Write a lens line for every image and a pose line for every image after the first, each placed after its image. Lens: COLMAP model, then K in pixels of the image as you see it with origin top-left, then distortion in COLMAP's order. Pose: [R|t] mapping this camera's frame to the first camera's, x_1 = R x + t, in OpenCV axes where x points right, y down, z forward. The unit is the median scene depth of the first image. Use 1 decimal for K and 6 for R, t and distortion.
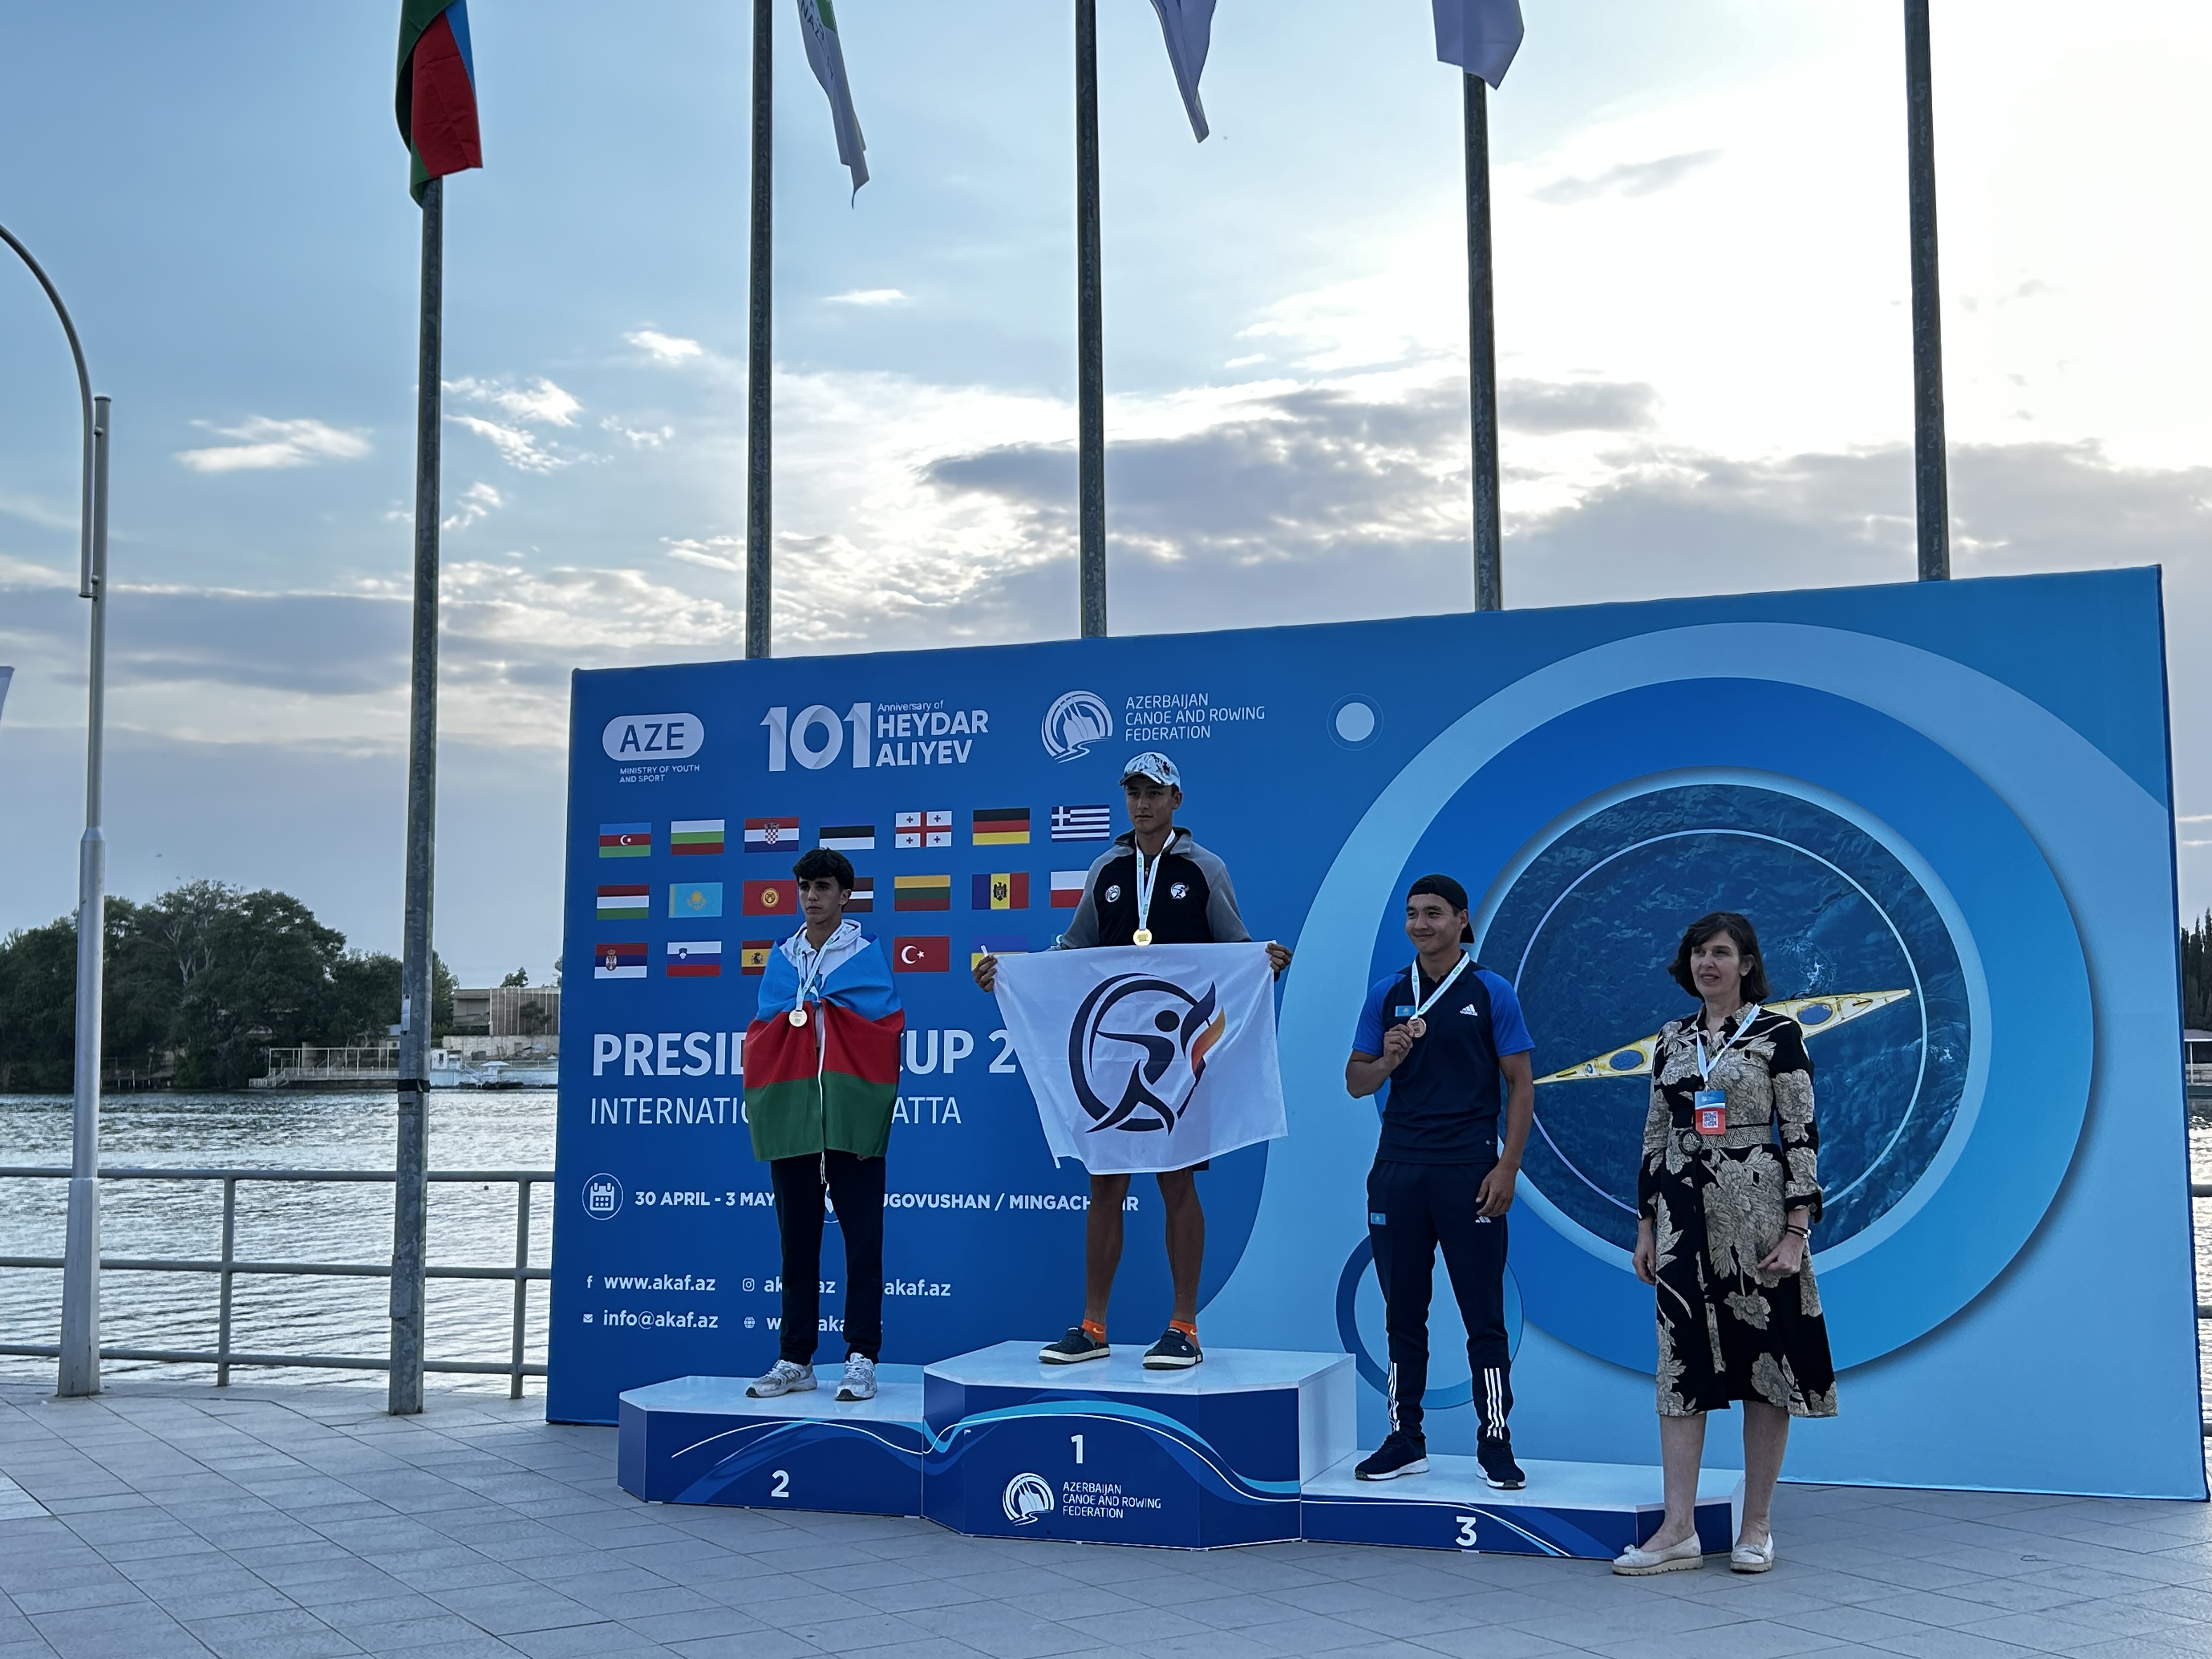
lens RADIAL K [[2511.7, 0, 1116.4], [0, 2511.7, 815.7], [0, 0, 1]] dist [0.057693, 0.000000]
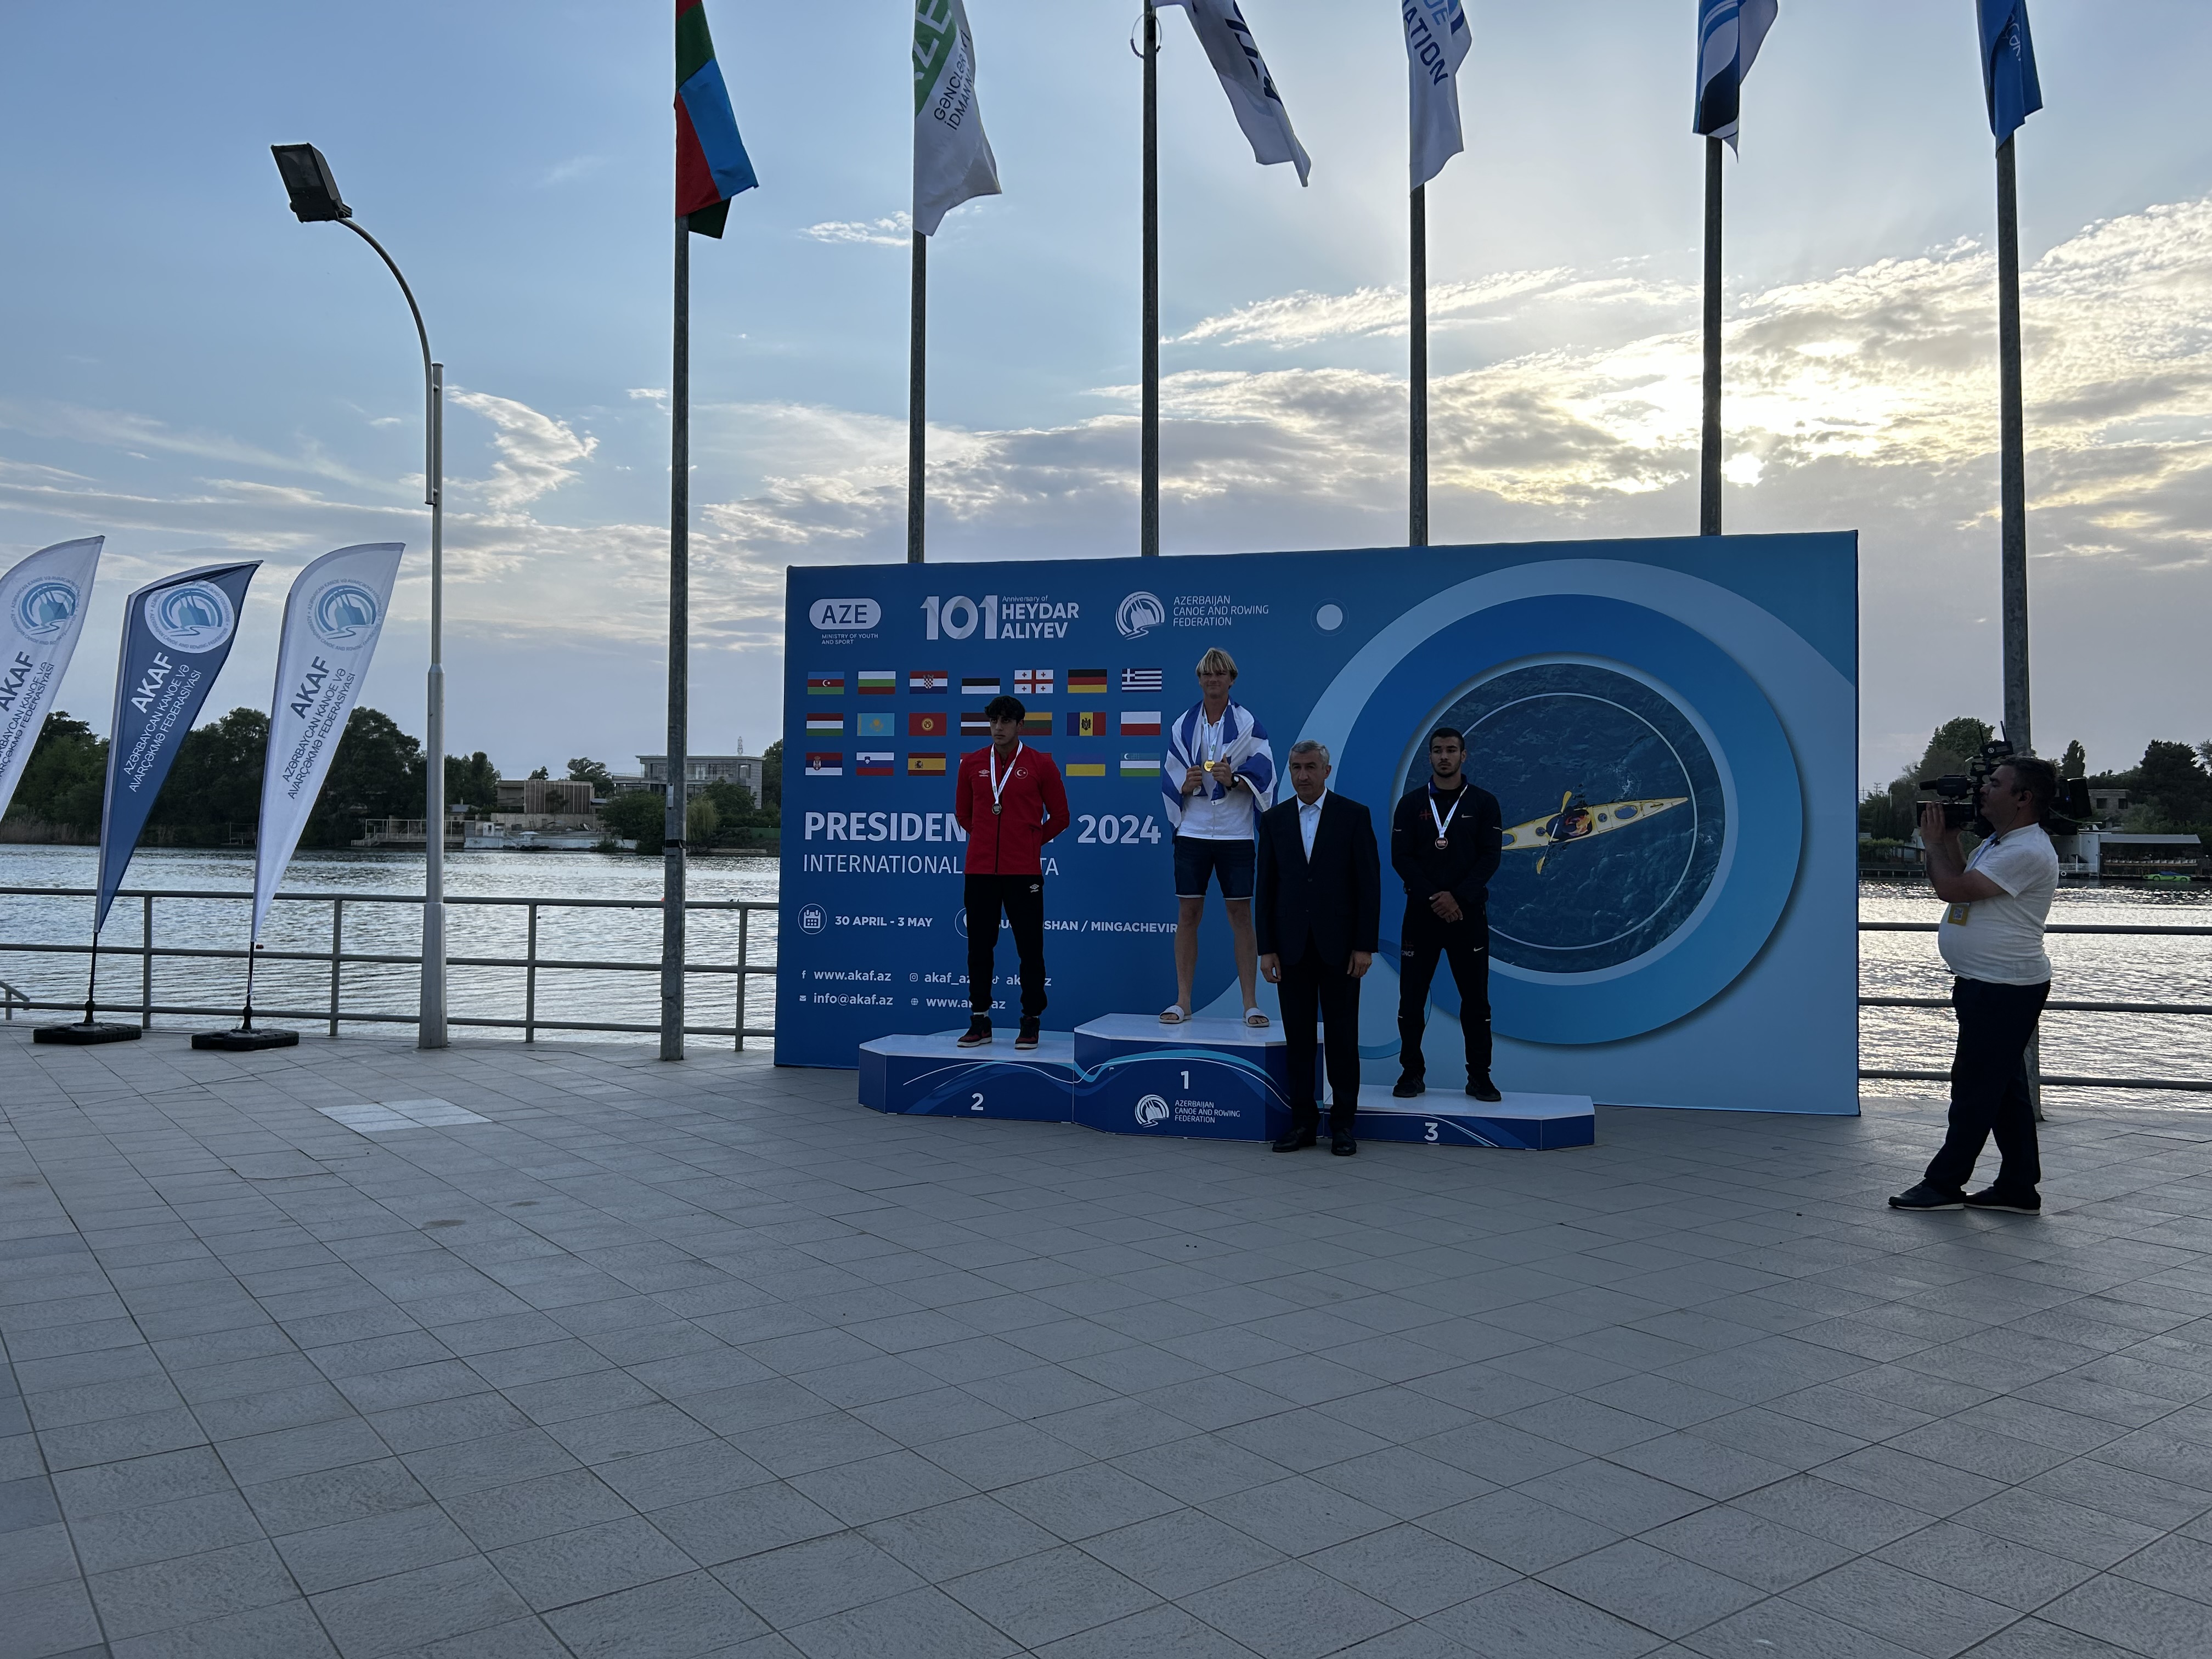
lens RADIAL K [[1719.1, 0, 1112.5], [0, 1719.1, 815.3], [0, 0, 1]] dist [0.068836, -0.044804]
pose [[0.996381, 0.017148, 0.083251, -0.115134], [-0.024003, 0.996340, 0.082045, -0.000158], [-0.081540, -0.083746, 0.993145, -0.036453]]
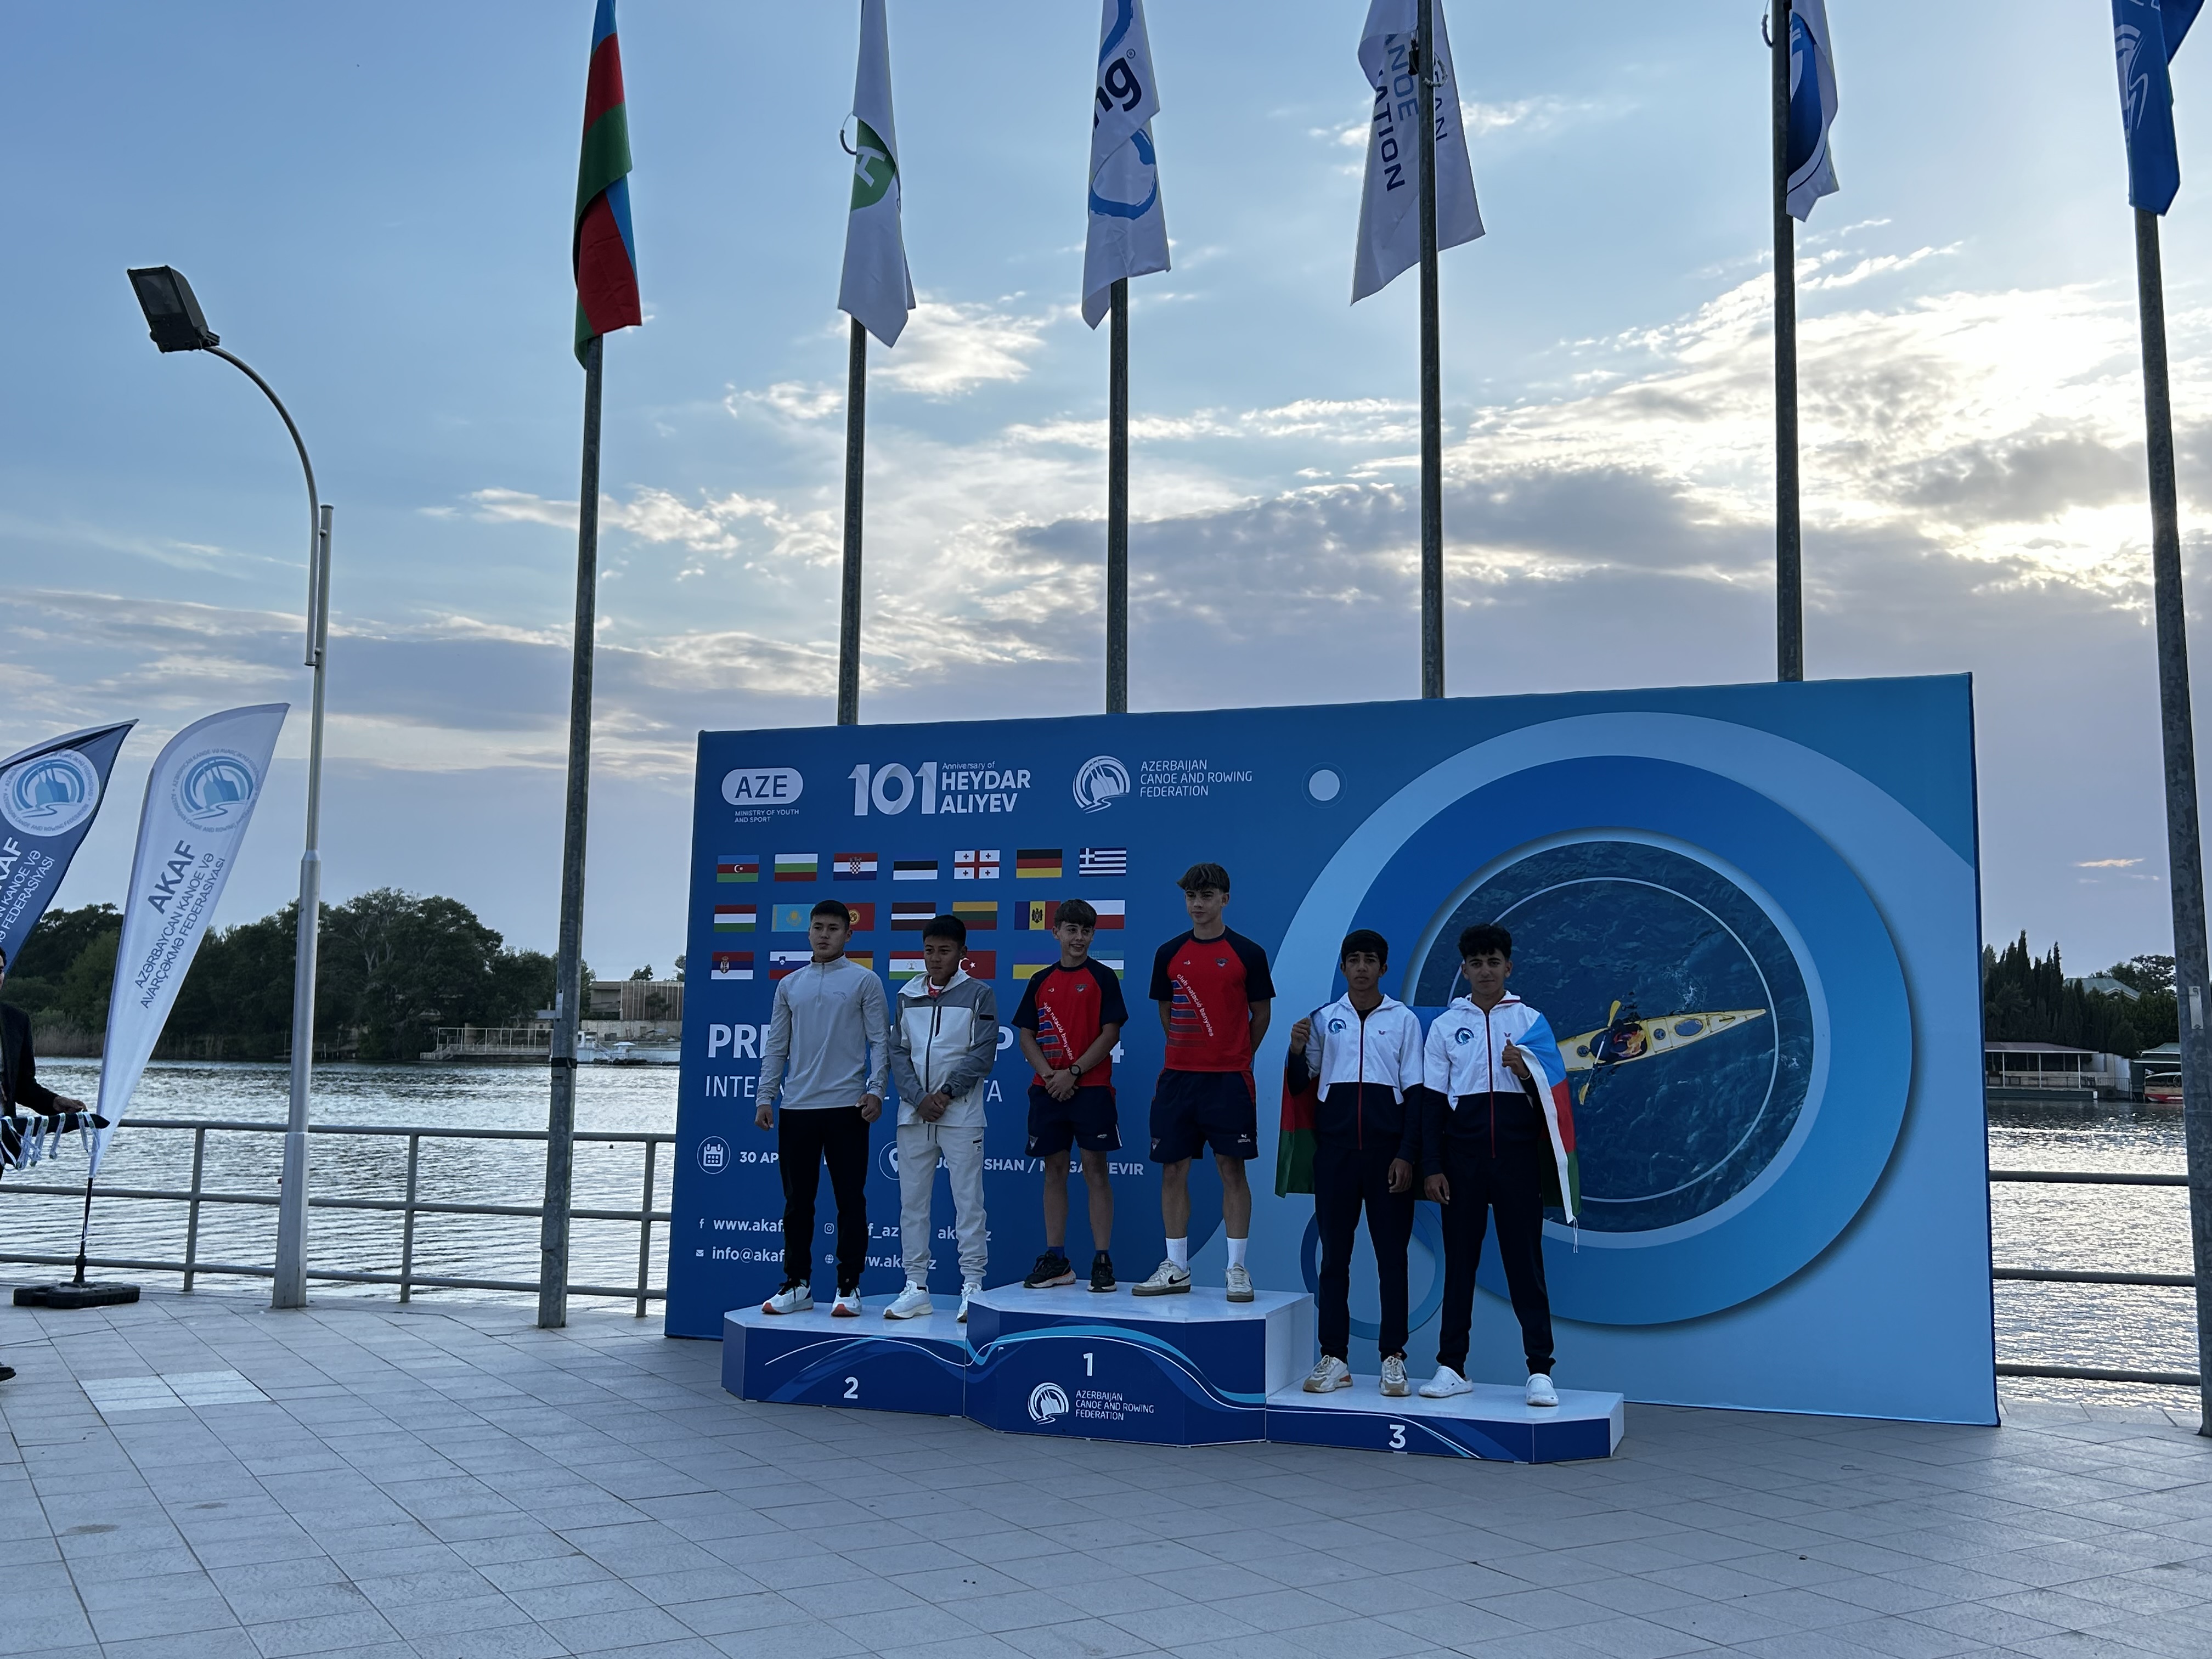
lens RADIAL K [[2080.6, 0, 1127.2], [0, 2080.6, 821.4], [0, 0, 1]] dist [0.046113, 0.000000]
pose [[0.999802, 0.018620, -0.007010, 0.004354], [-0.018709, 0.999742, -0.012850, -0.004160], [0.006769, 0.012978, 0.999893, -0.029936]]
